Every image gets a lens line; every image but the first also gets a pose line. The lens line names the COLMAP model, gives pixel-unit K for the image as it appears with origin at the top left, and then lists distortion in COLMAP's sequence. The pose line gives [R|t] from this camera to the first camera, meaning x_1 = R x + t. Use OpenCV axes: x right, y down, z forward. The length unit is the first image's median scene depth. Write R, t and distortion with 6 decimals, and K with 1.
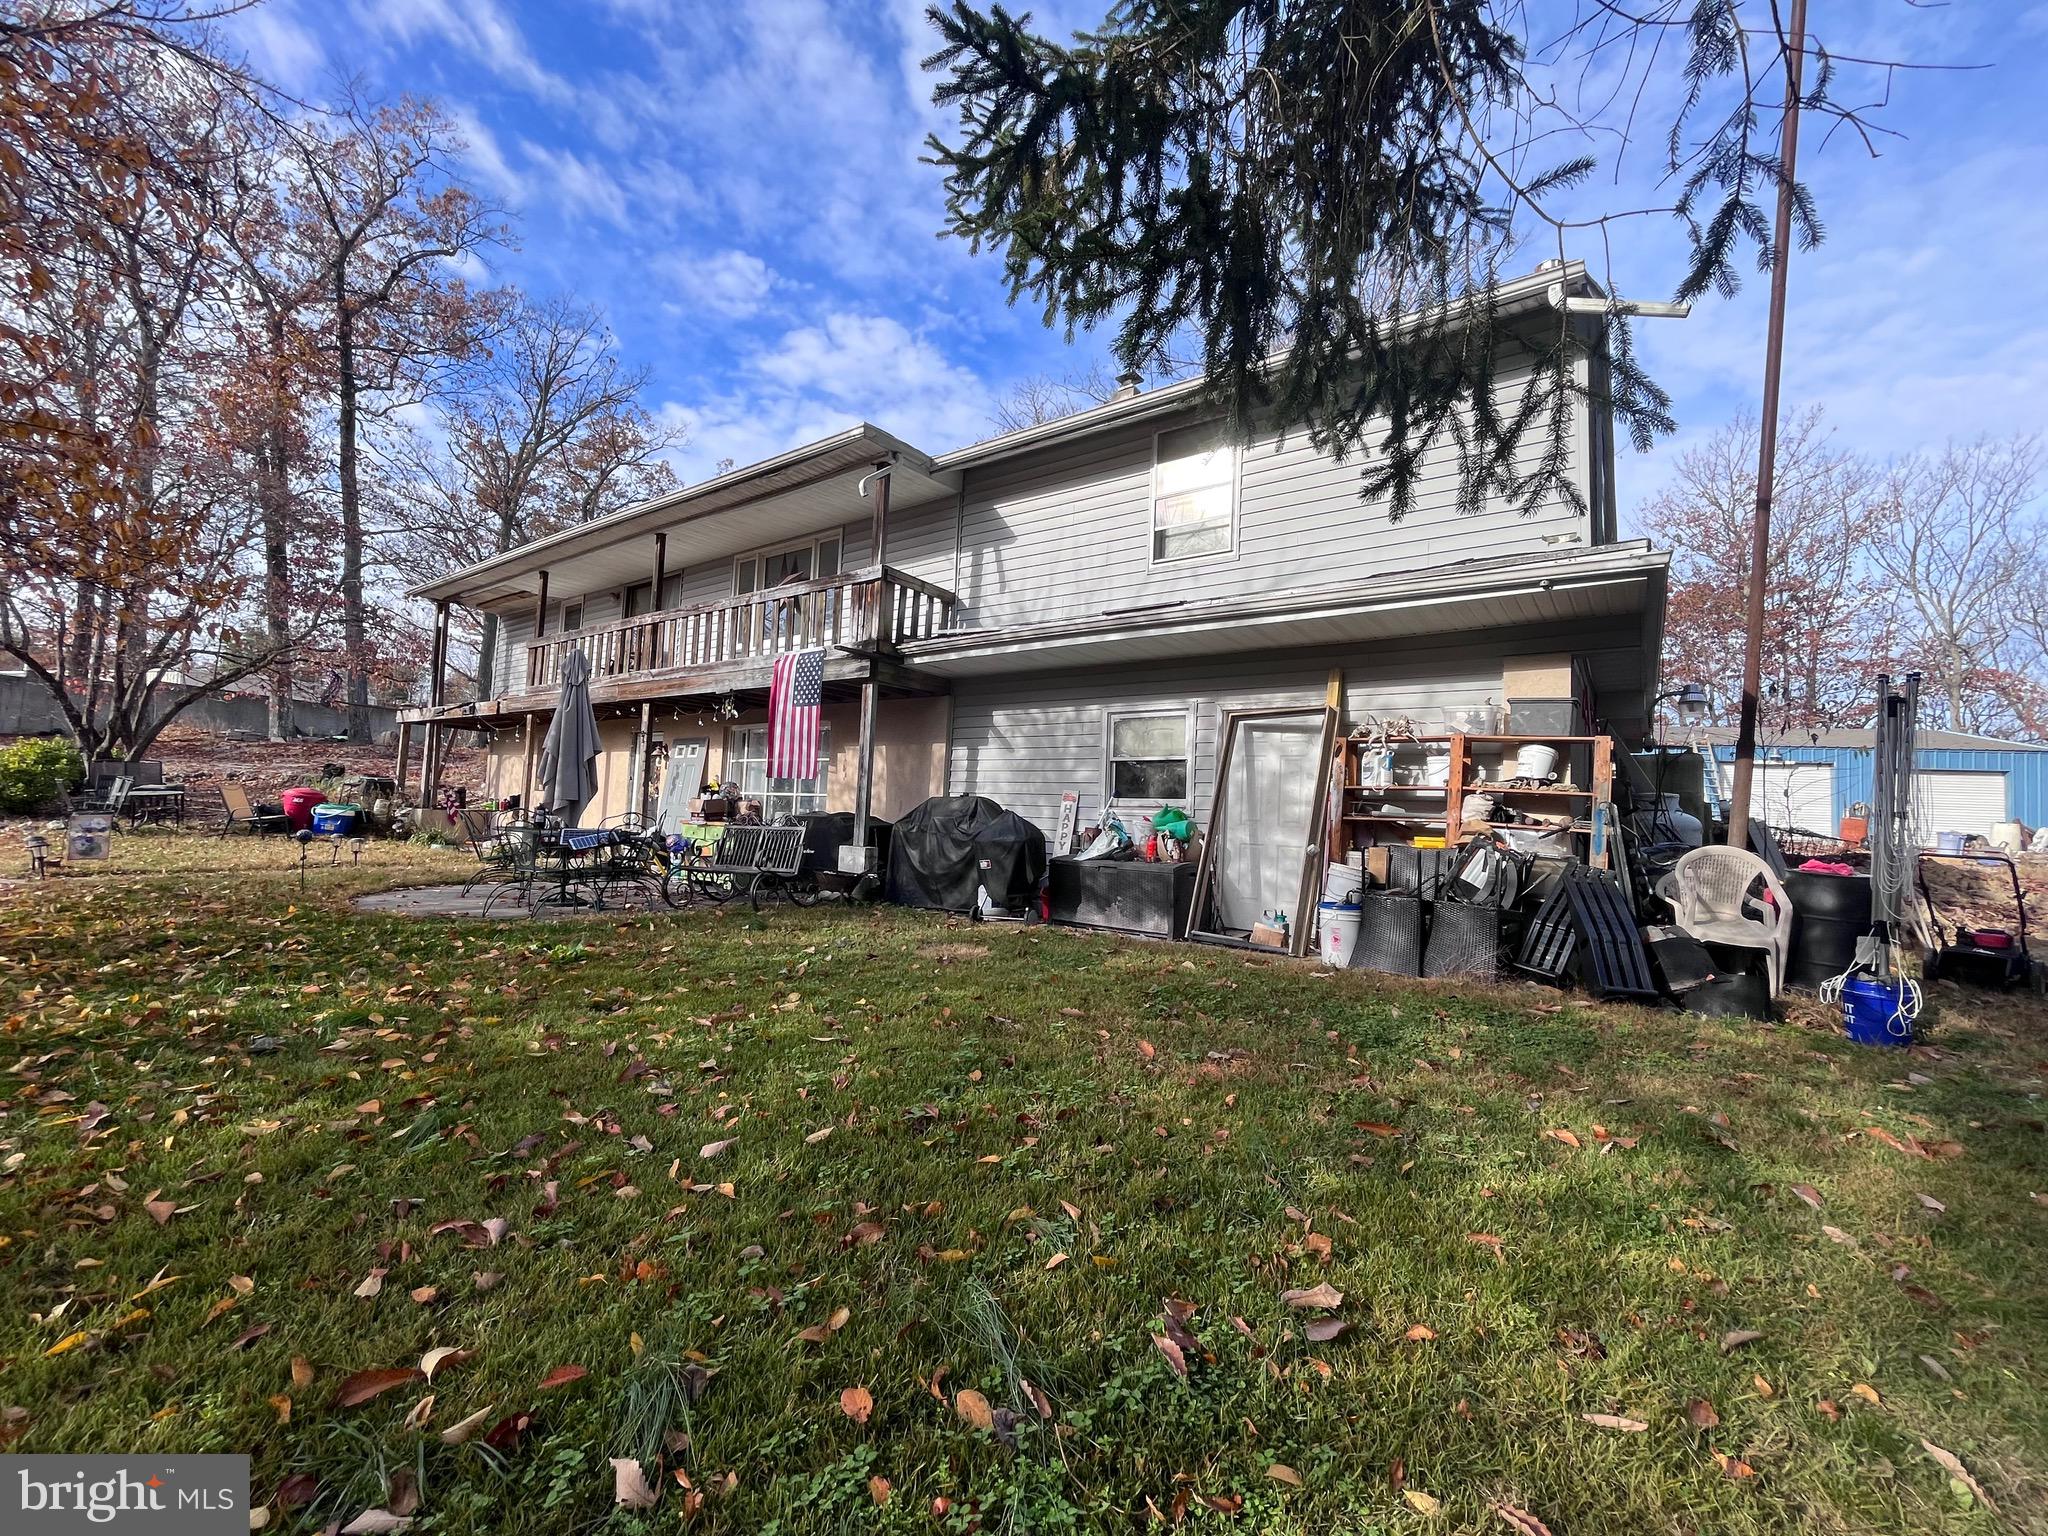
lens RADIAL K [[831.4, 0, 1035.4], [0, 831.4, 758.9], [0, 0, 1]] dist [-0.006961, -0.000131]
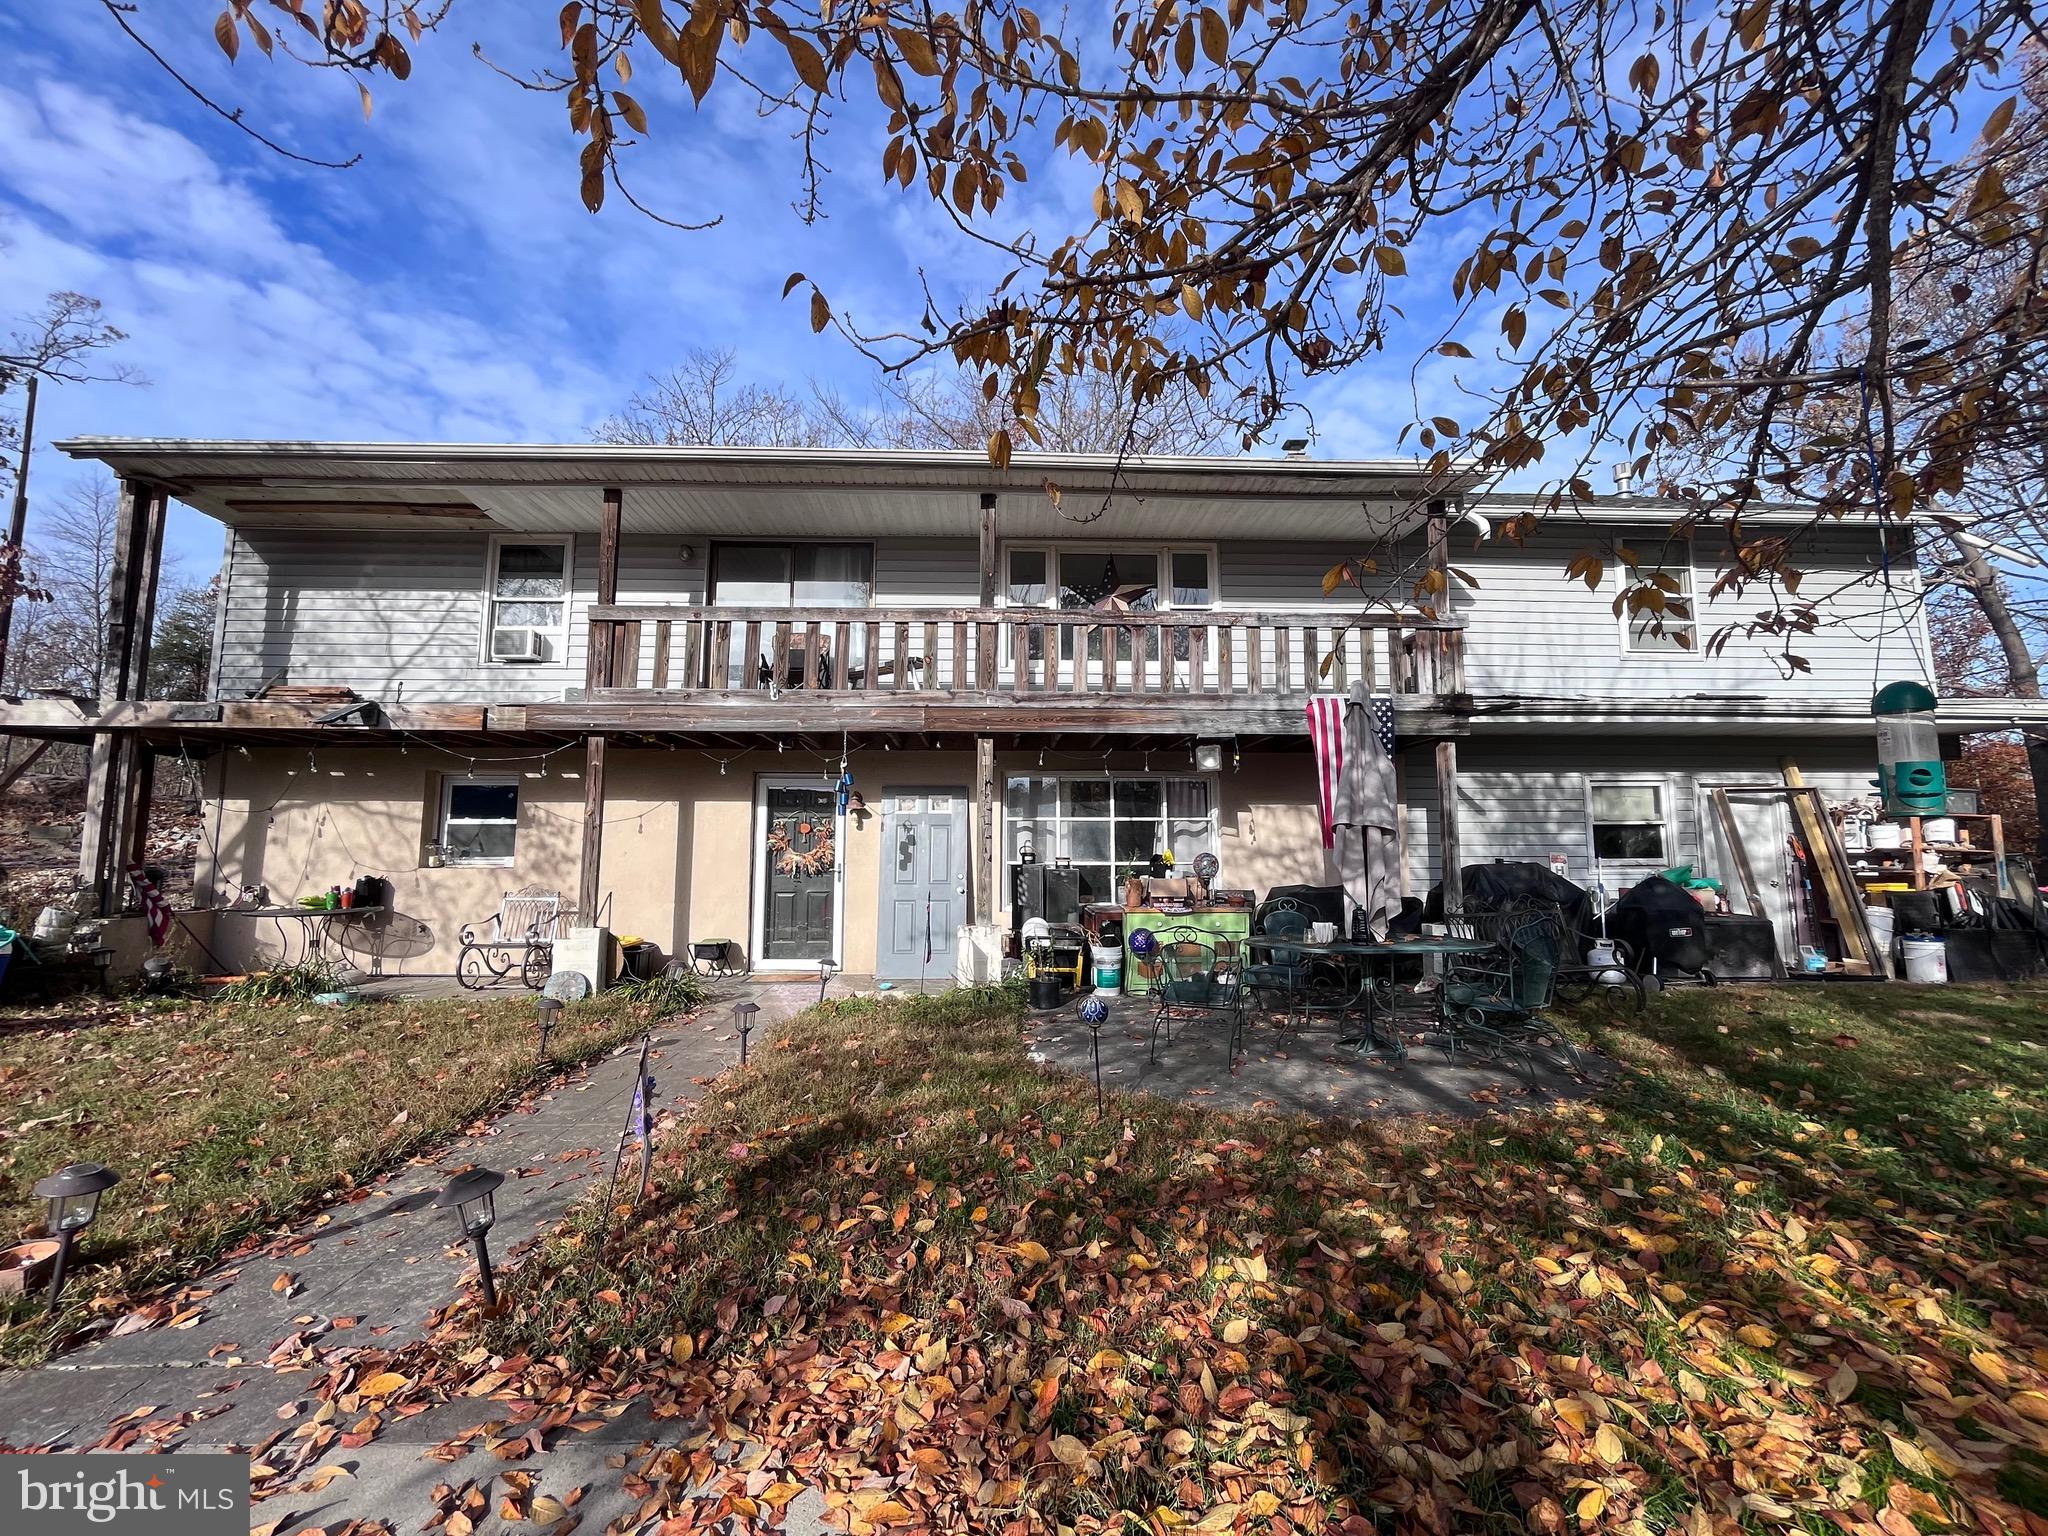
lens RADIAL K [[831.4, 0, 1028.2], [0, 831.4, 786.9], [0, 0, 1]] dist [-0.006961, -0.000131]
pose [[0.778889, 0.007000, 0.627123, -1.031807], [-0.011918, 0.999922, 0.003640, -0.037175], [-0.627049, -0.010309, 0.778911, 0.543668]]
